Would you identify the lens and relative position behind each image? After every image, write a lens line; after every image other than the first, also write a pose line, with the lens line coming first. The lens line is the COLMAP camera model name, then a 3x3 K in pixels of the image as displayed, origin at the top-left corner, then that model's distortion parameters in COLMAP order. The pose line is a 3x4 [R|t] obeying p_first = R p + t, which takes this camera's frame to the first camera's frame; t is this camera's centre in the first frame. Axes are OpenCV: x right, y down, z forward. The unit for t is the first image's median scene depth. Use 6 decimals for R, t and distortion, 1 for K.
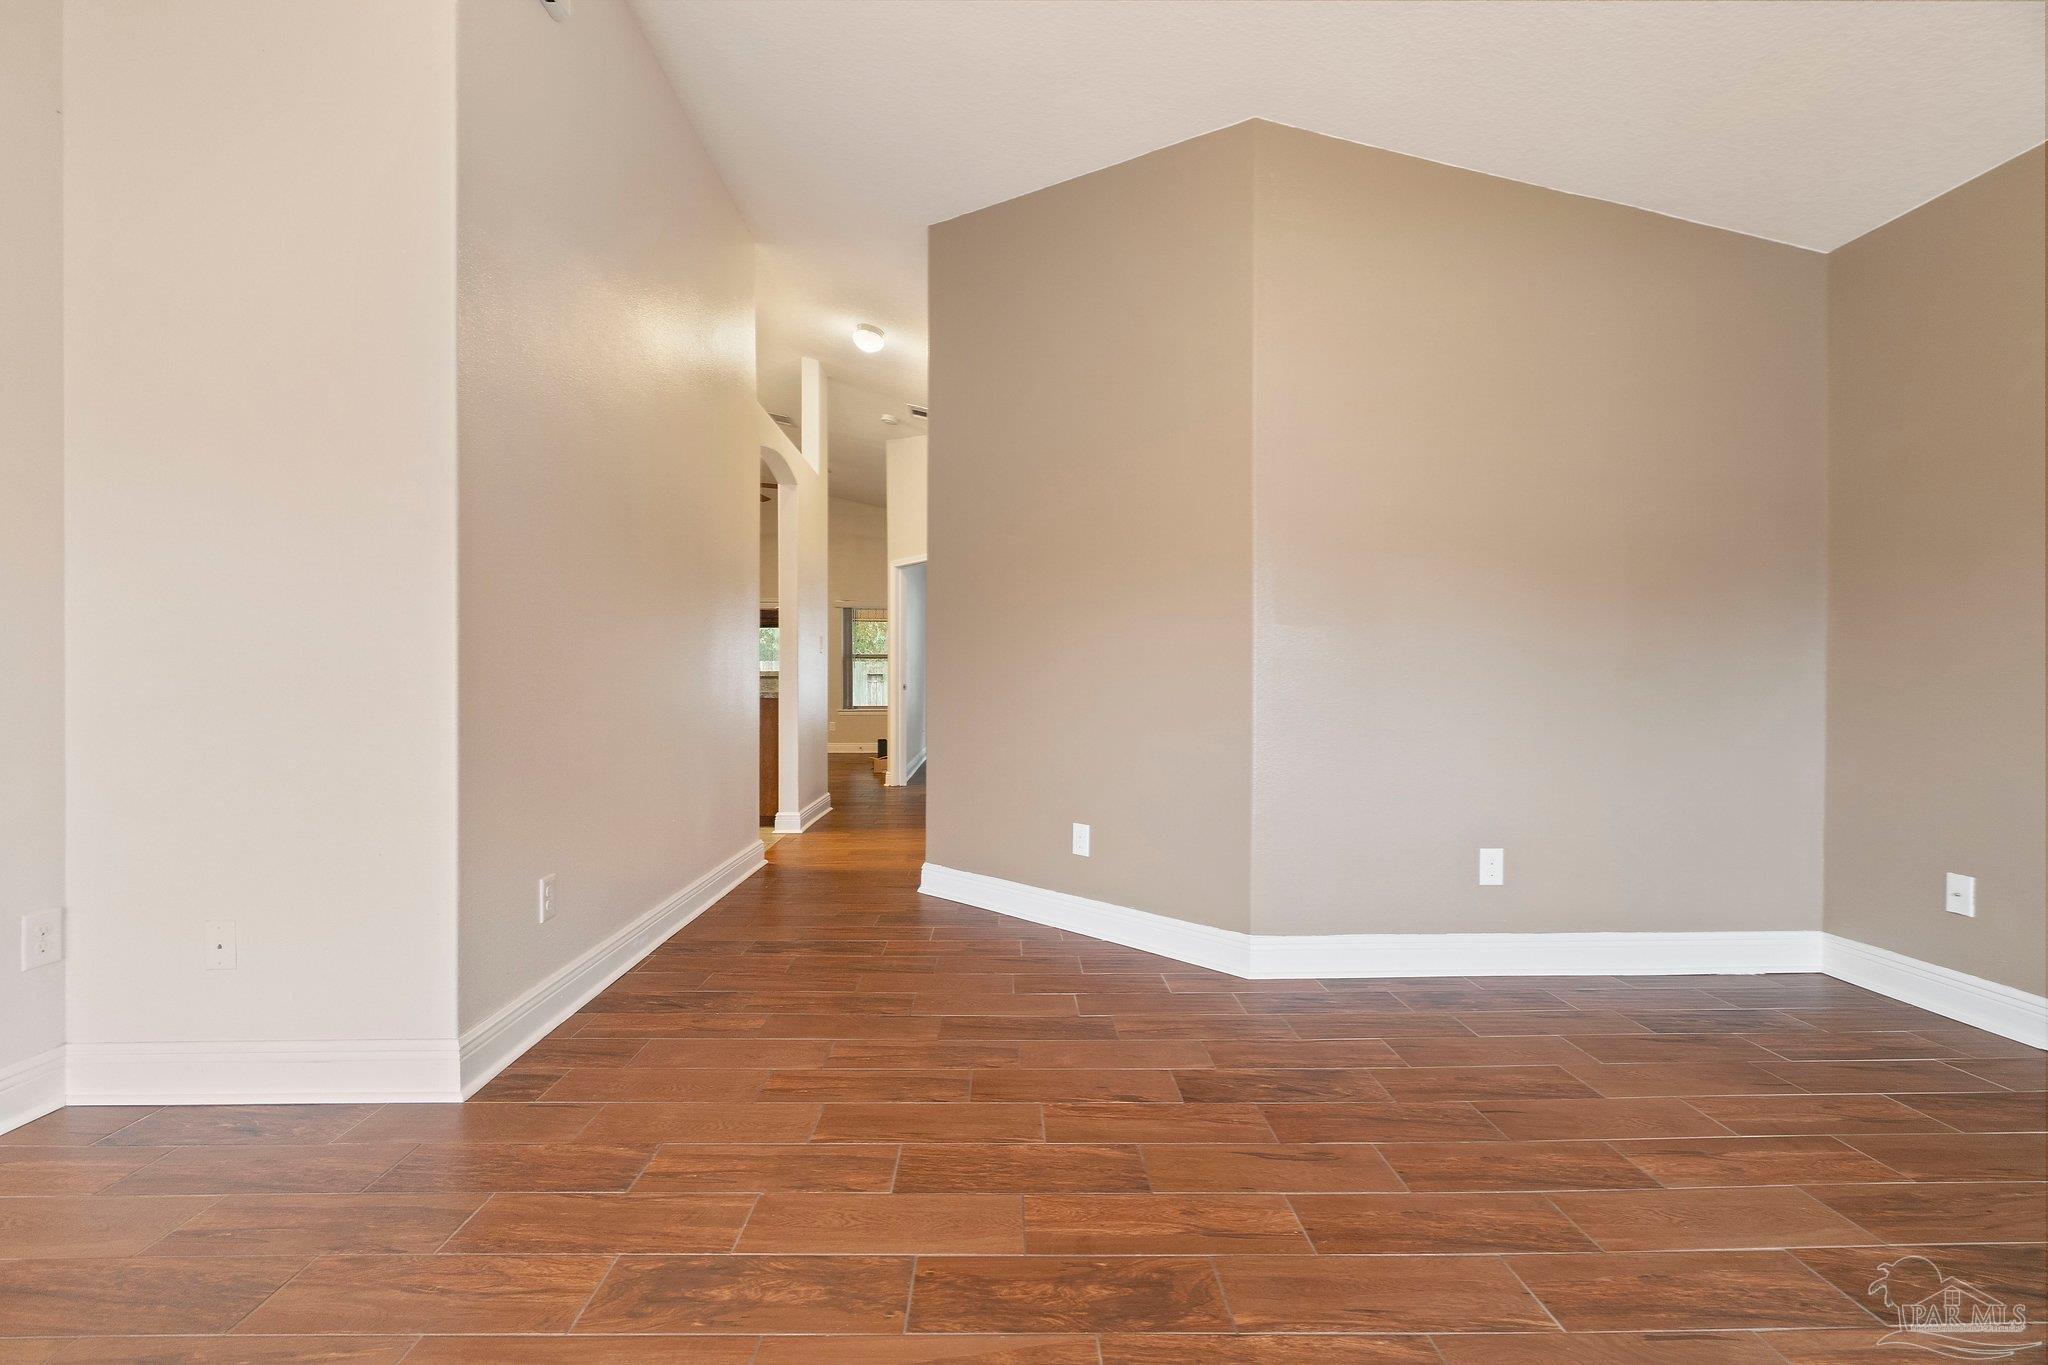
lens RADIAL K [[891.2, 0, 1015.6], [0, 891.2, 685.2], [0, 0, 1]] dist [-0.001287, -0.000415]
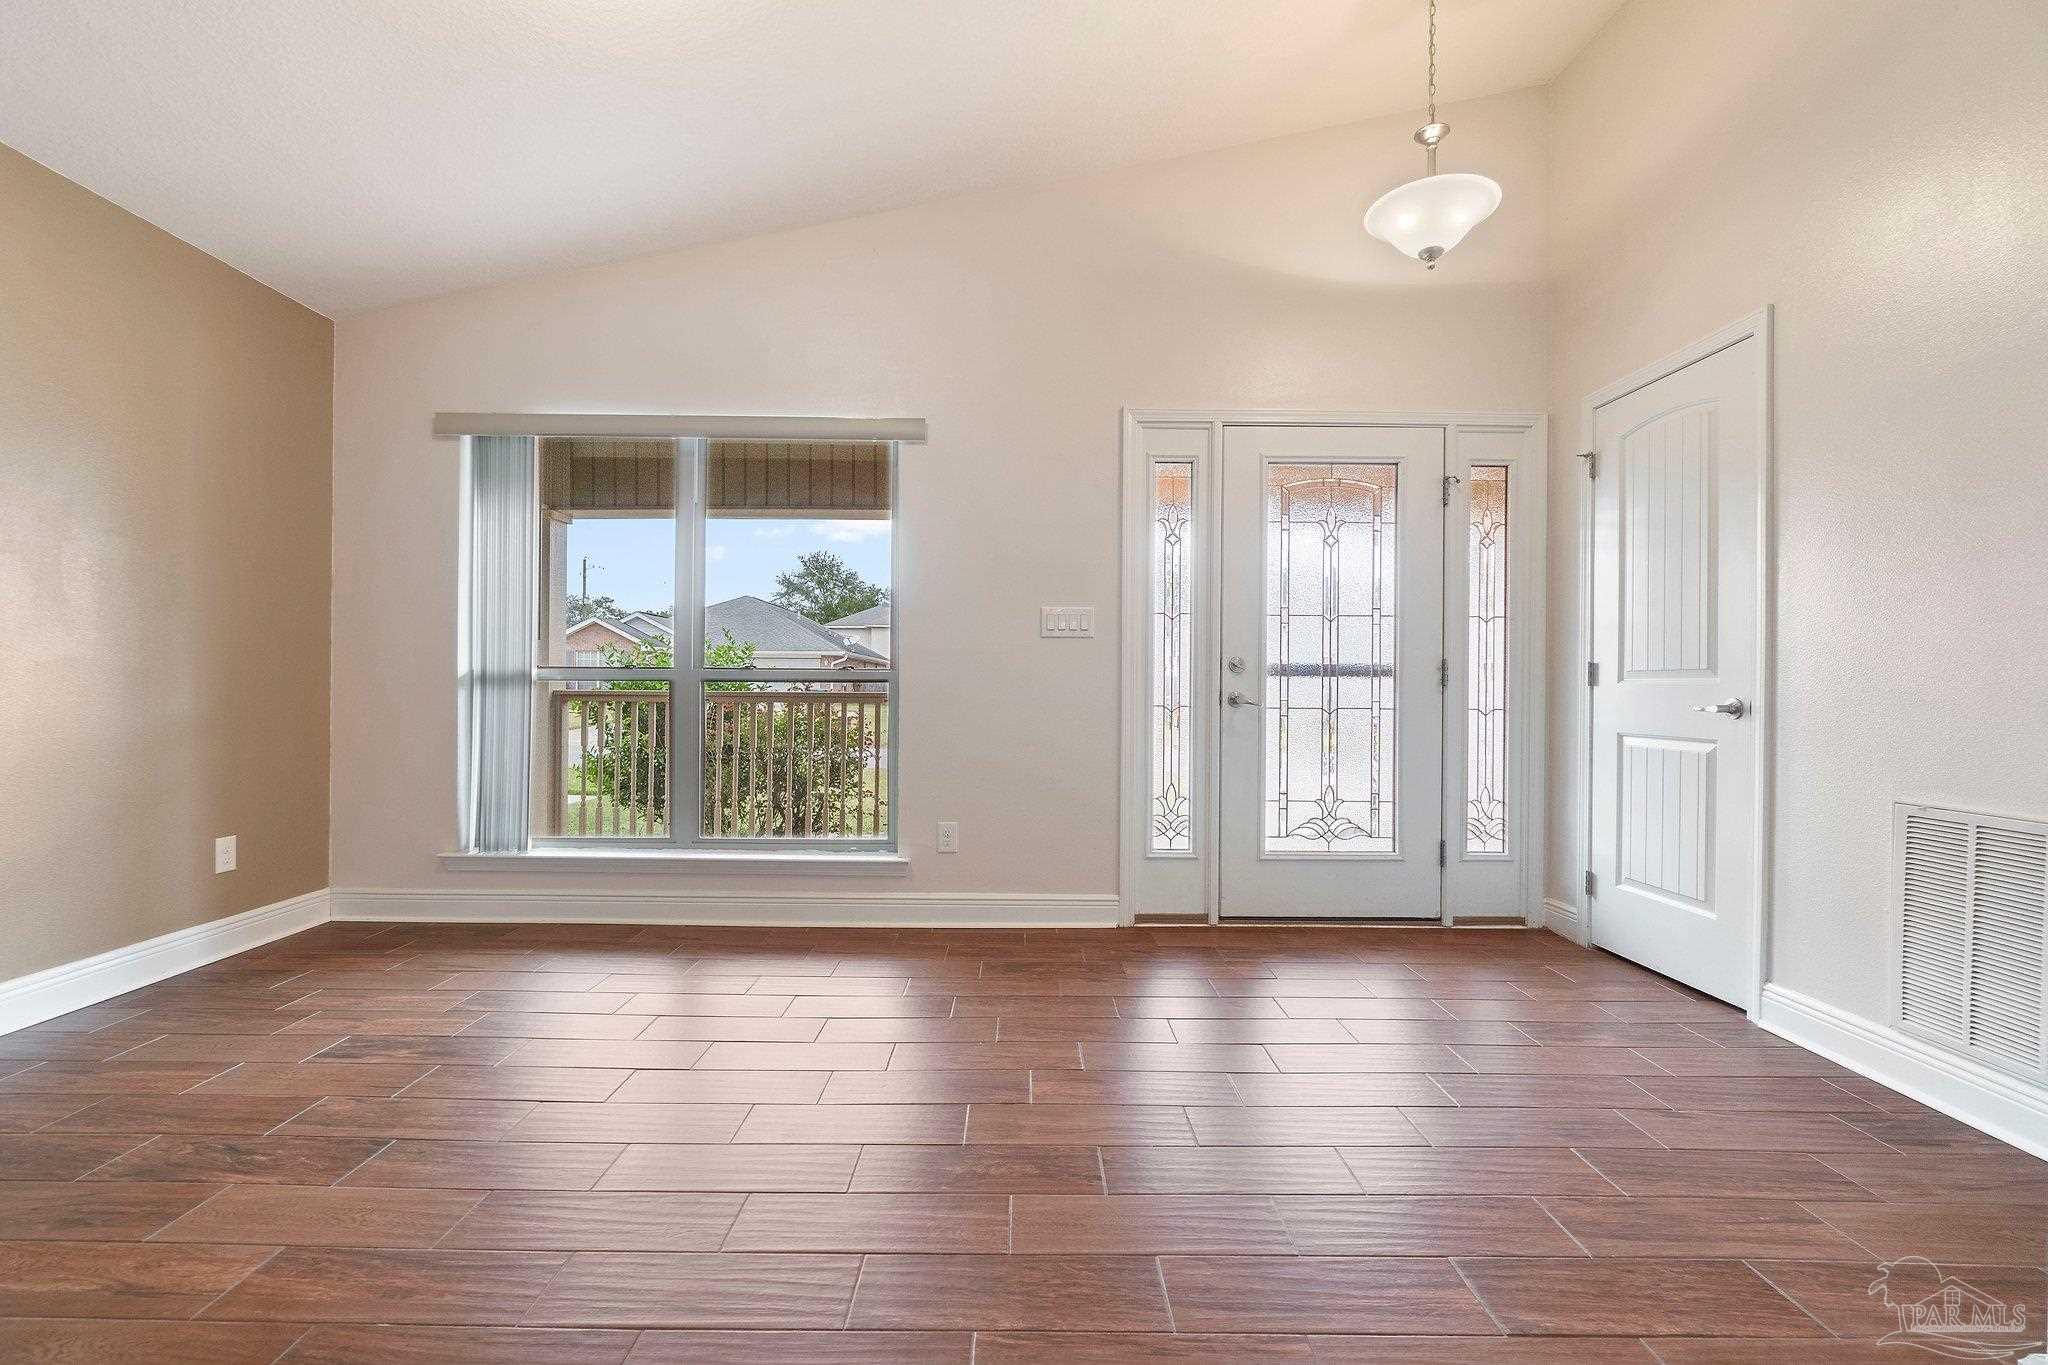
lens RADIAL K [[891.2, 0, 1015.6], [0, 891.2, 685.2], [0, 0, 1]] dist [-0.001287, -0.000415]
pose [[-0.999687, -0.013922, 0.020800, -0.008371], [-0.013794, 0.999885, 0.006300, -0.010323], [-0.020886, 0.006011, -0.999764, 1.733744]]
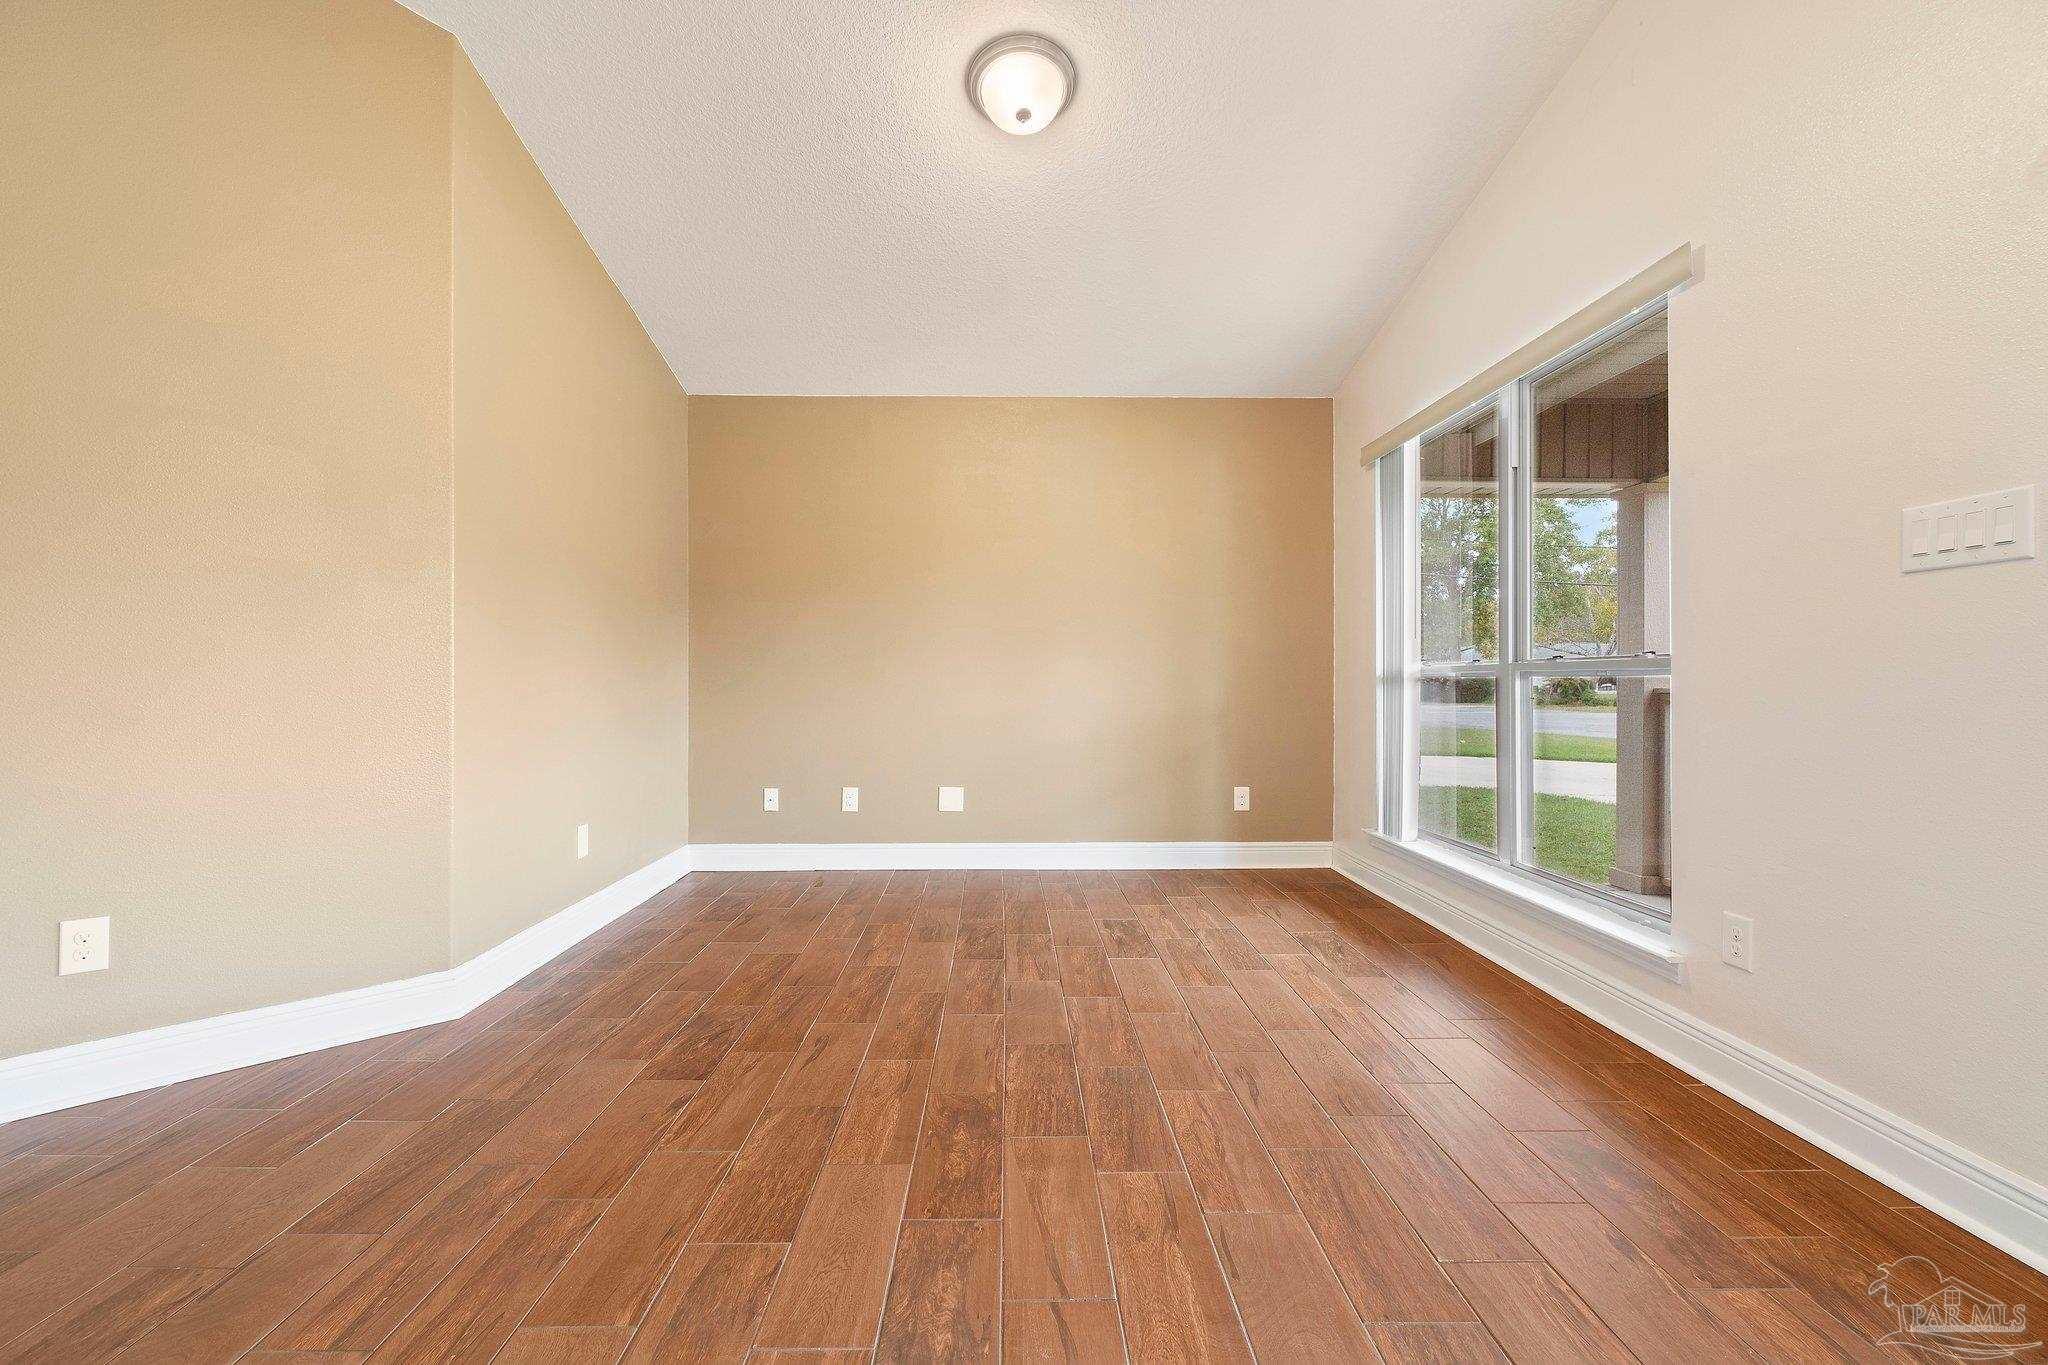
lens RADIAL K [[891.2, 0, 1015.6], [0, 891.2, 685.2], [0, 0, 1]] dist [-0.001287, -0.000415]
pose [[0.010718, -0.010278, 0.999890, -0.947952], [0.008017, 0.999916, 0.010192, -0.004574], [-0.999910, 0.007907, 0.010800, 0.690570]]
